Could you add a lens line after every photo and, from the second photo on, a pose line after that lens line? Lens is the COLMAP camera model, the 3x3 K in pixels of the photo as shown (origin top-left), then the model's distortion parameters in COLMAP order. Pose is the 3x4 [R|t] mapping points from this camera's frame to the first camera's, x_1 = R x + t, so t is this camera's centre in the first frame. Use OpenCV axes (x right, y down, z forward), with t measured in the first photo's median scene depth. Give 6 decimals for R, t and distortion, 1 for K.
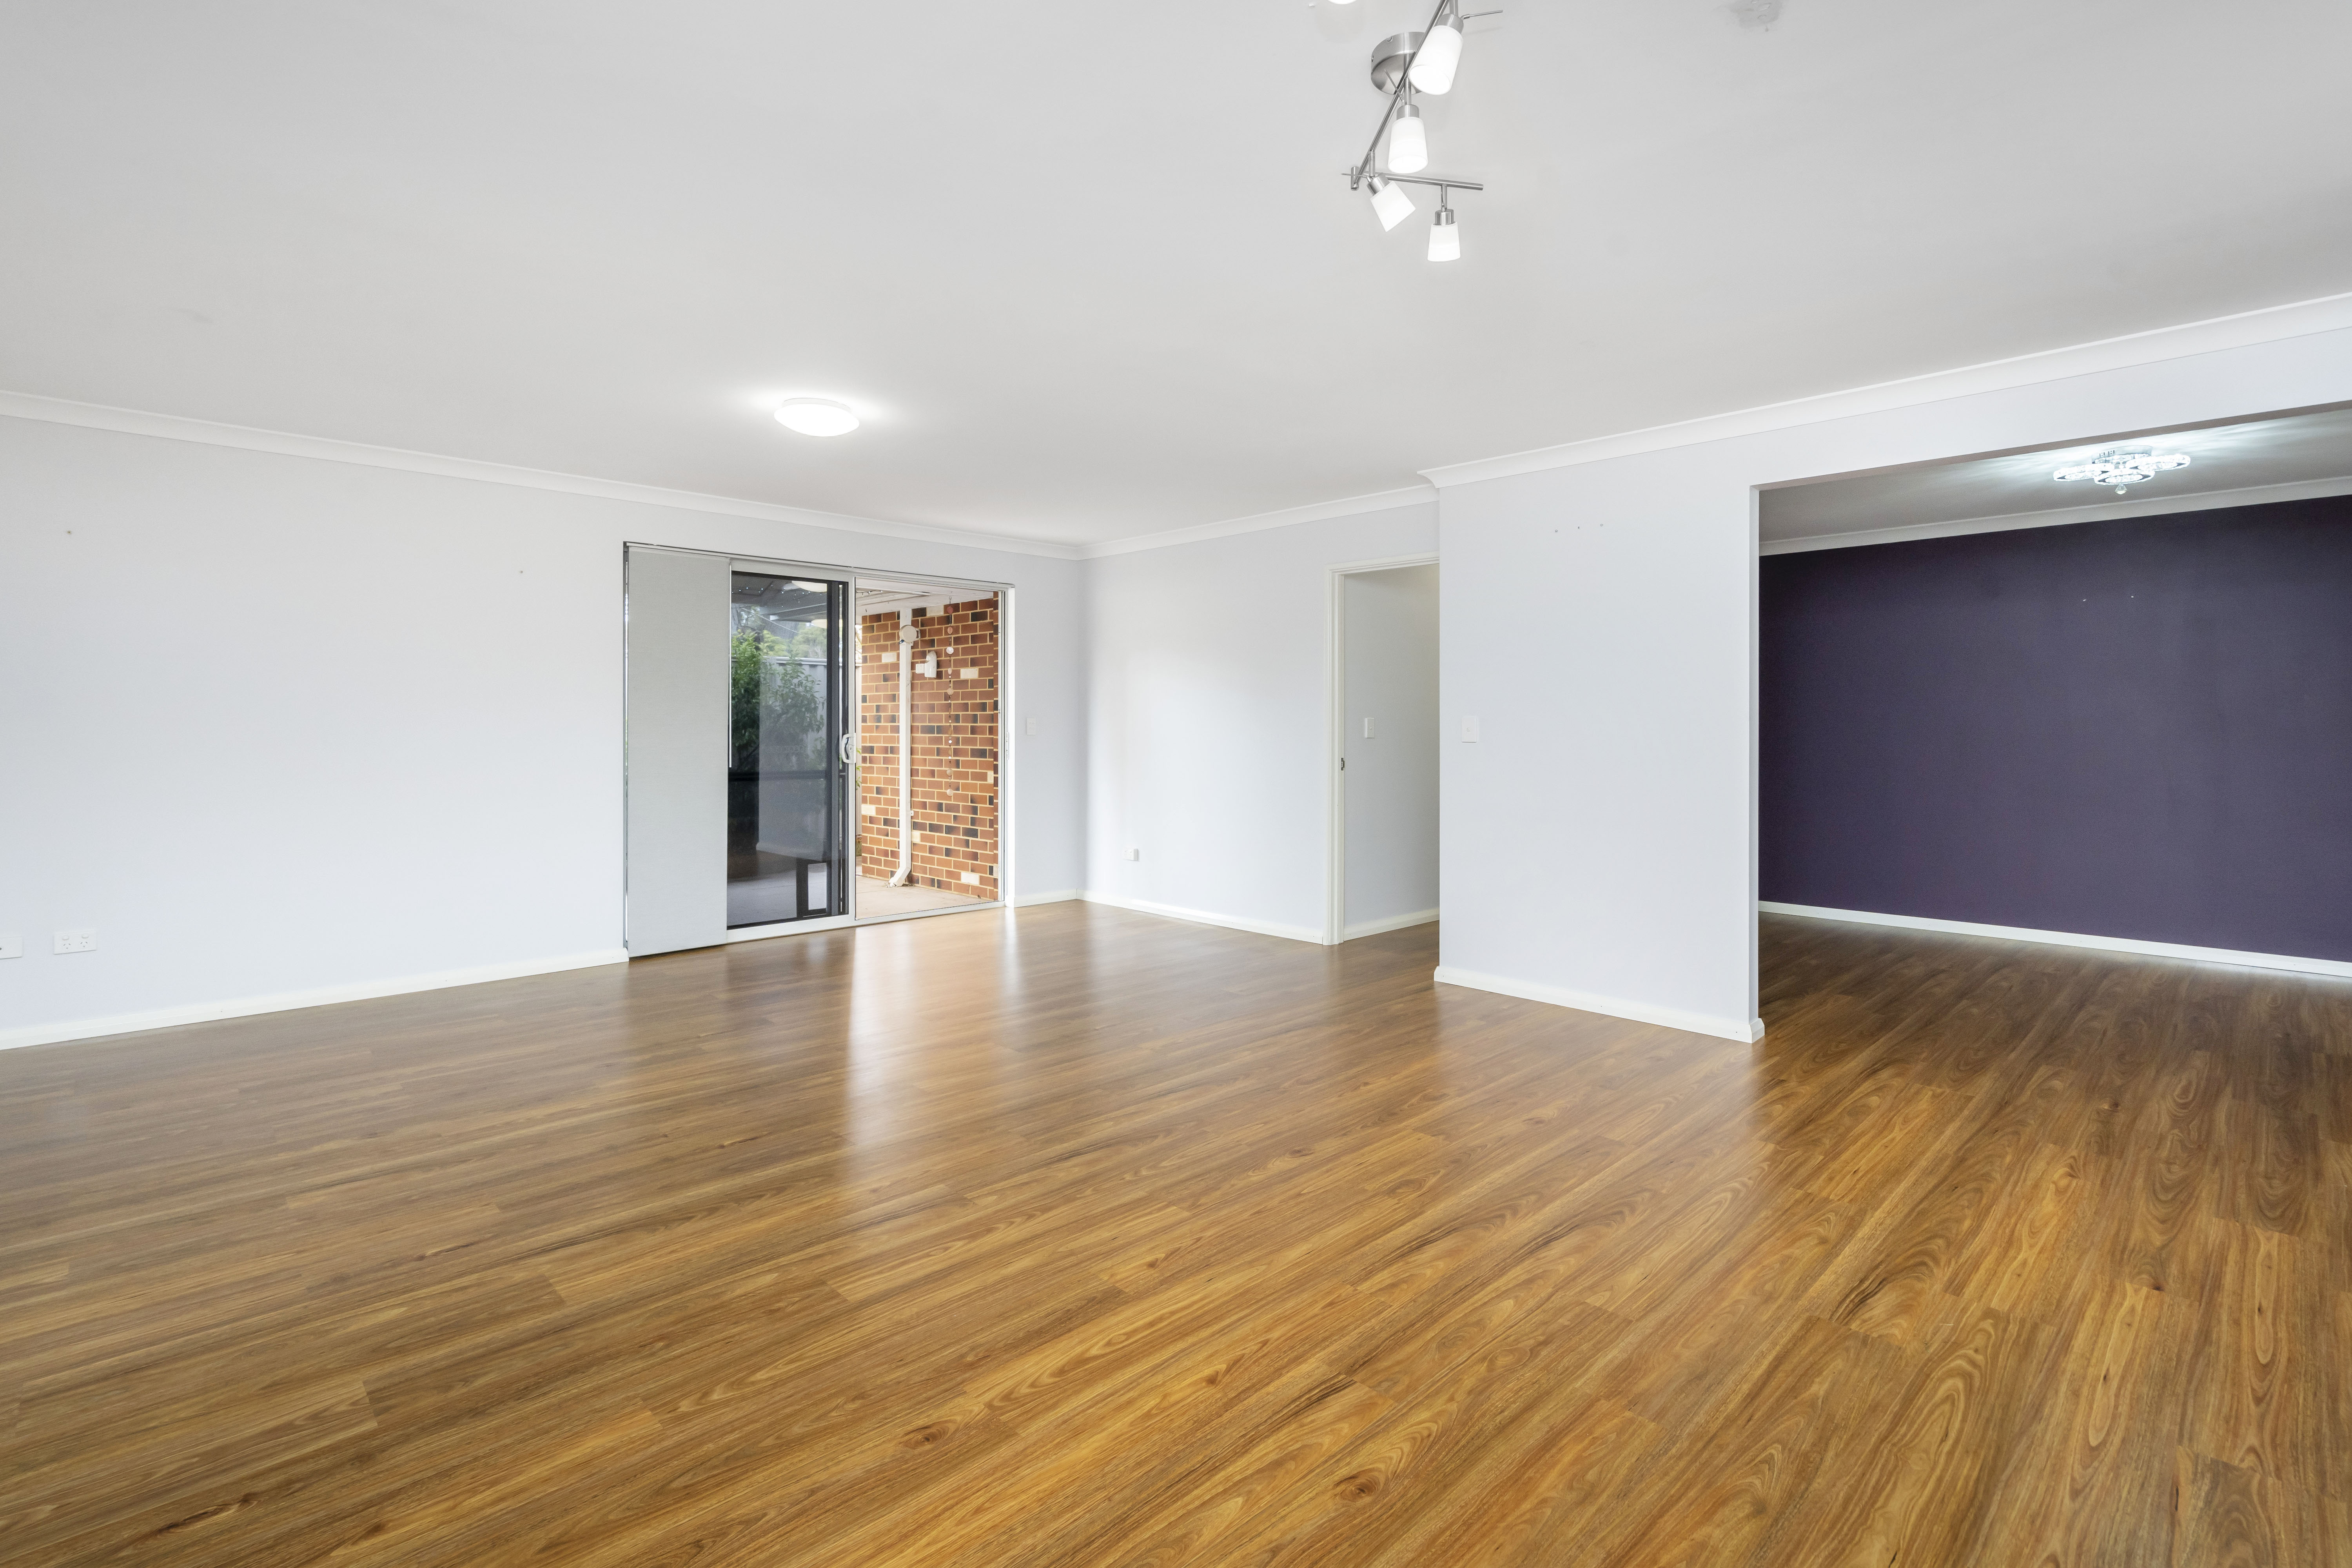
lens RADIAL K [[1081.2, 0, 1178.7], [0, 1081.2, 770.3], [0, 0, 1]] dist [-0.004761, 0.000801]
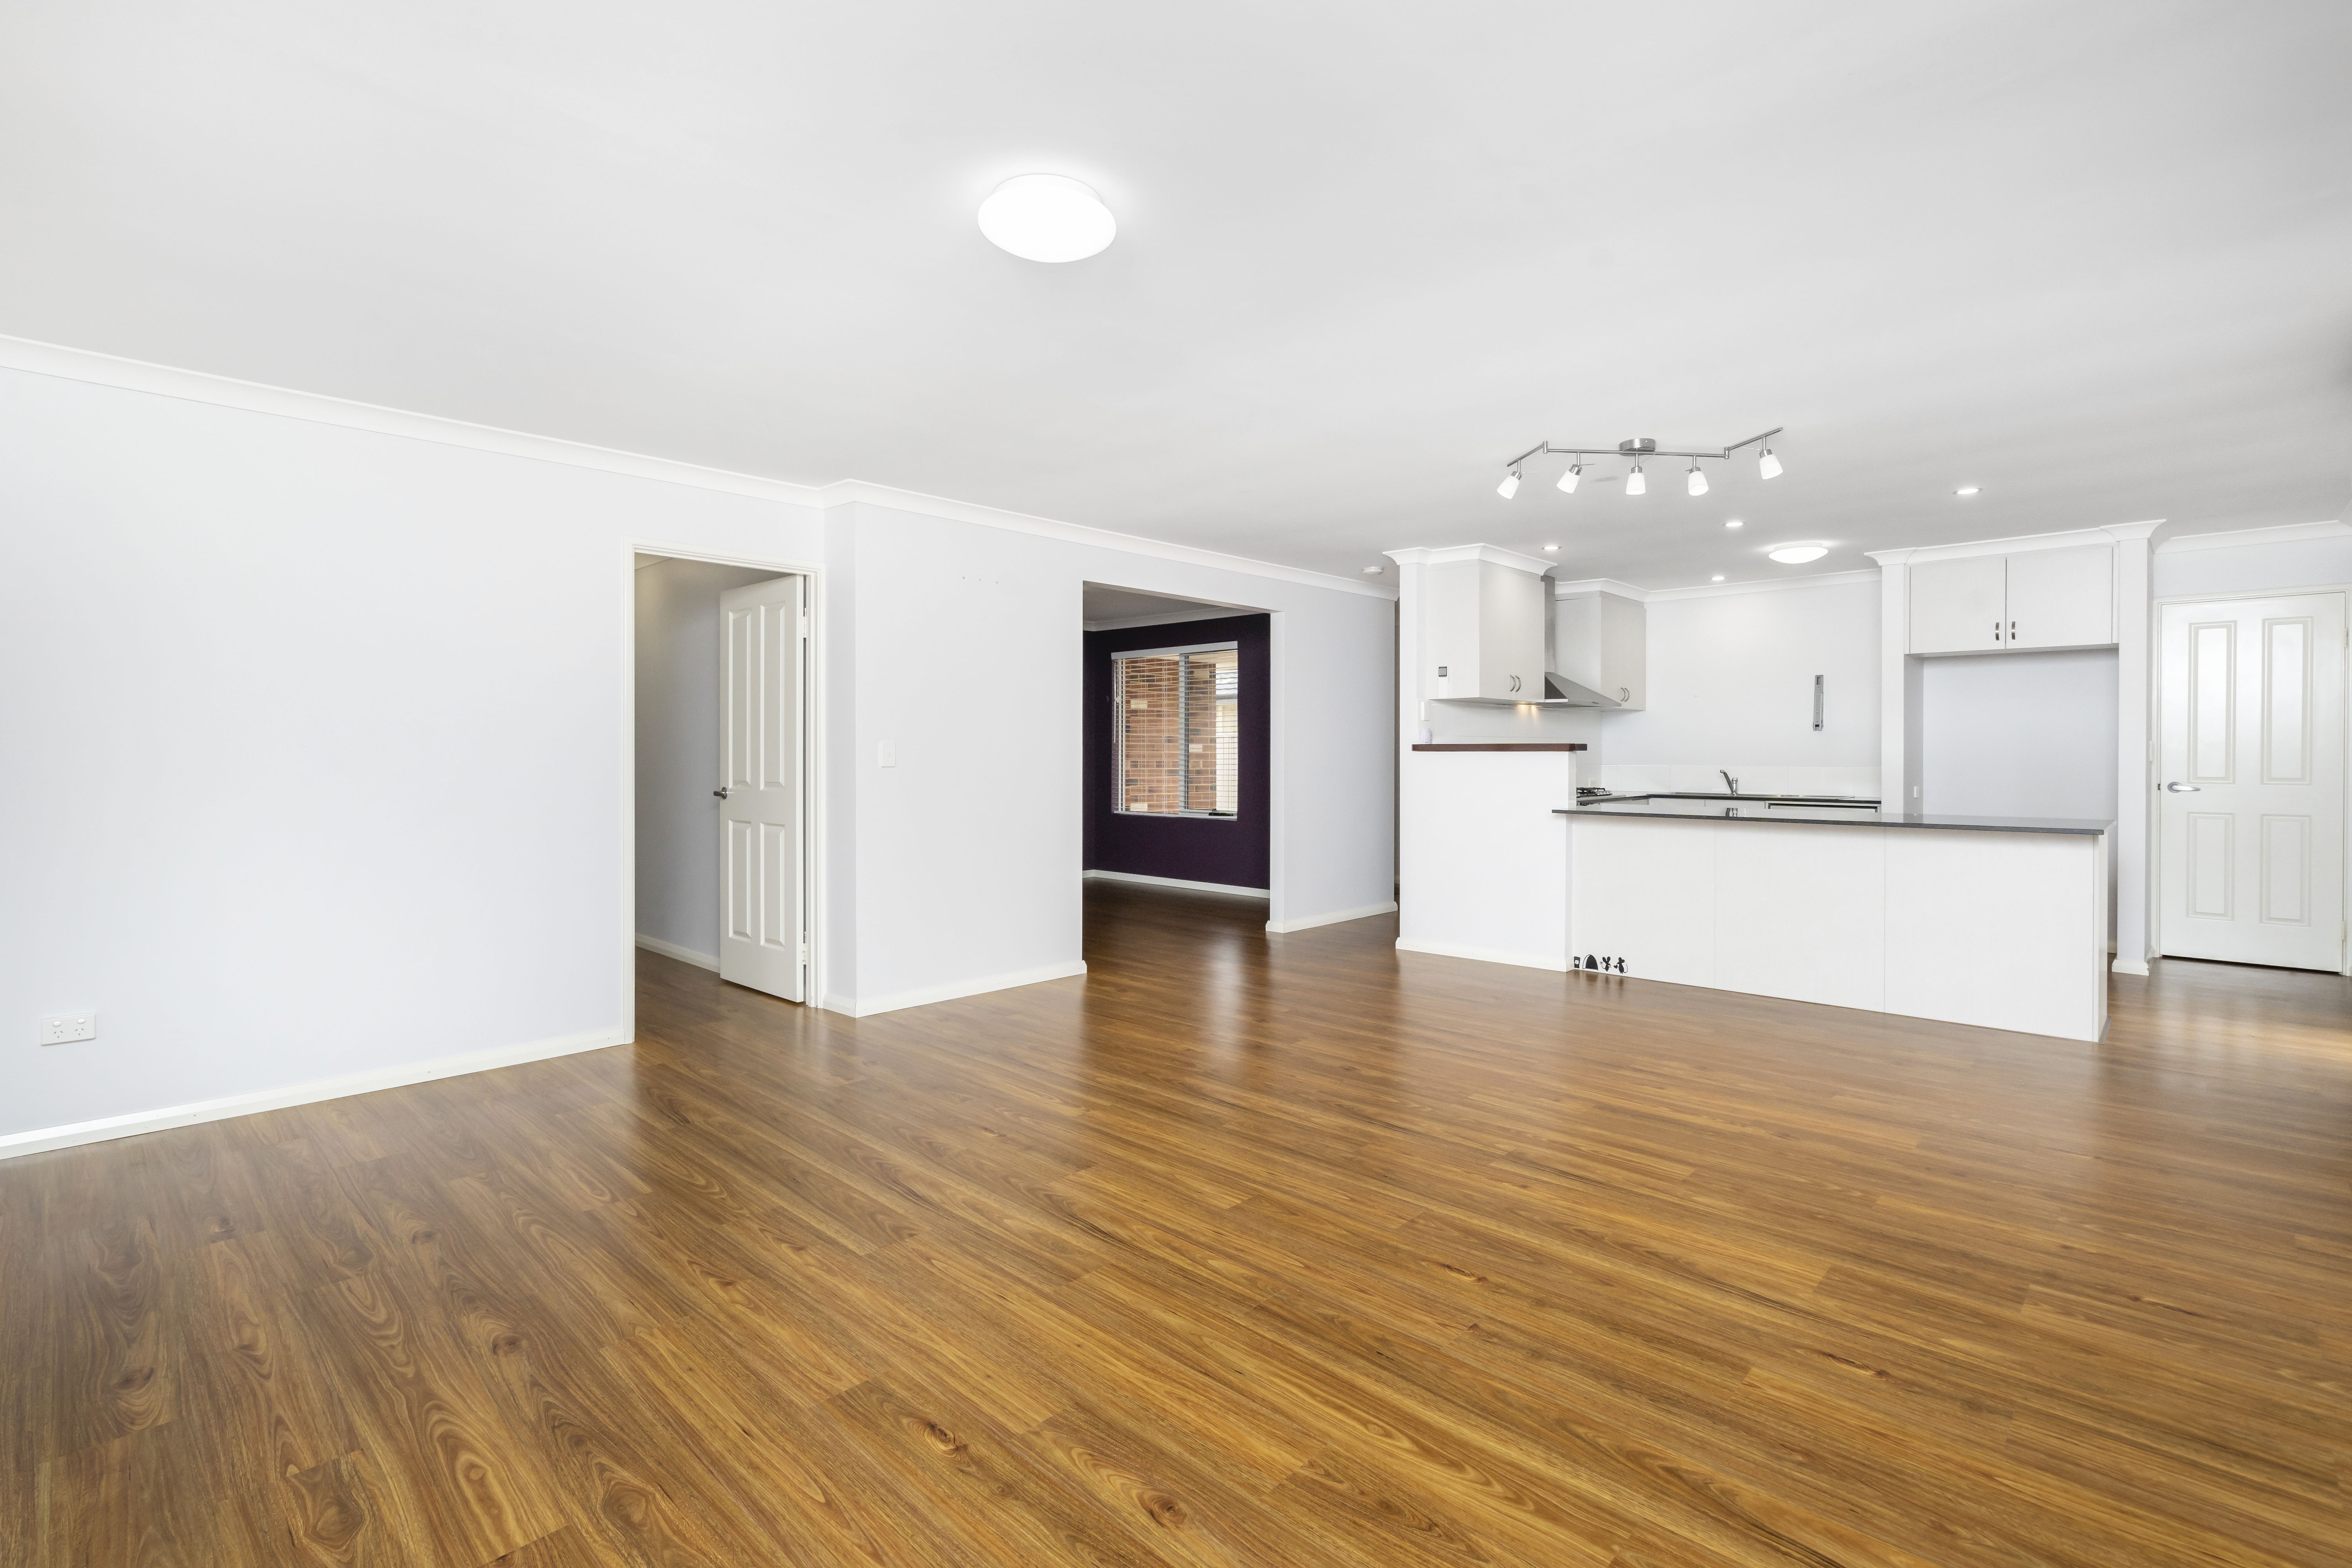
lens RADIAL K [[1081.2, 0, 1177.6], [0, 1081.2, 784.8], [0, 0, 1]] dist [-0.004761, 0.000801]
pose [[-0.037201, -0.033376, 0.998750, -1.573998], [0.040293, 0.998579, 0.034871, -0.069276], [-0.998495, 0.041539, -0.035803, 1.623572]]
